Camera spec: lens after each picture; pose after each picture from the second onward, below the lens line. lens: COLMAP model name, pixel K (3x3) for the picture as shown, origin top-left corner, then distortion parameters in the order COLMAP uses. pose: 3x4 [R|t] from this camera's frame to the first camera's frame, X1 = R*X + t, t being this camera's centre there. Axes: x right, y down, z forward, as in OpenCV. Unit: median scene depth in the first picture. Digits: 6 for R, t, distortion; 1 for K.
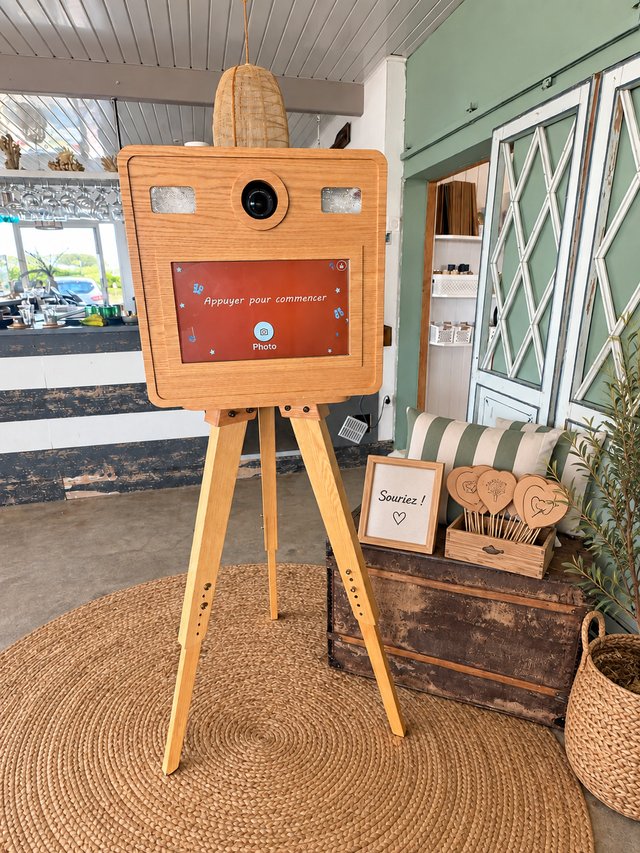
lens RADIAL K [[478.2, 0, 318.3], [0, 478.2, 424.9], [0, 0, 1]] dist [0.000511, 0.000647]
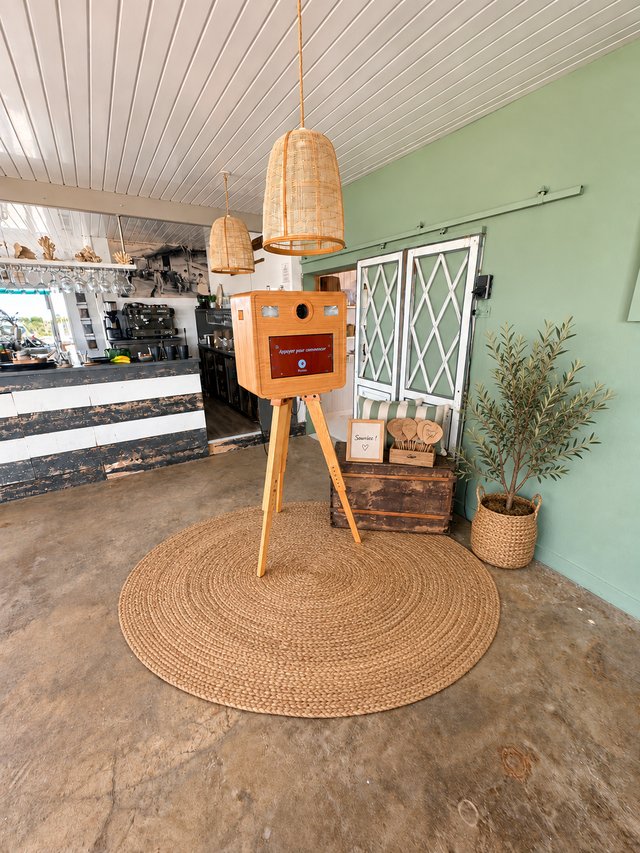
lens RADIAL K [[344.2, 0, 322.8], [0, 344.2, 428.7], [0, 0, 1]] dist [-0.019295, -0.000206]
pose [[0.943913, -0.099168, 0.314951, -0.270249], [0.095039, 0.995066, 0.028481, 0.039799], [-0.316222, 0.003050, 0.948680, -0.301140]]
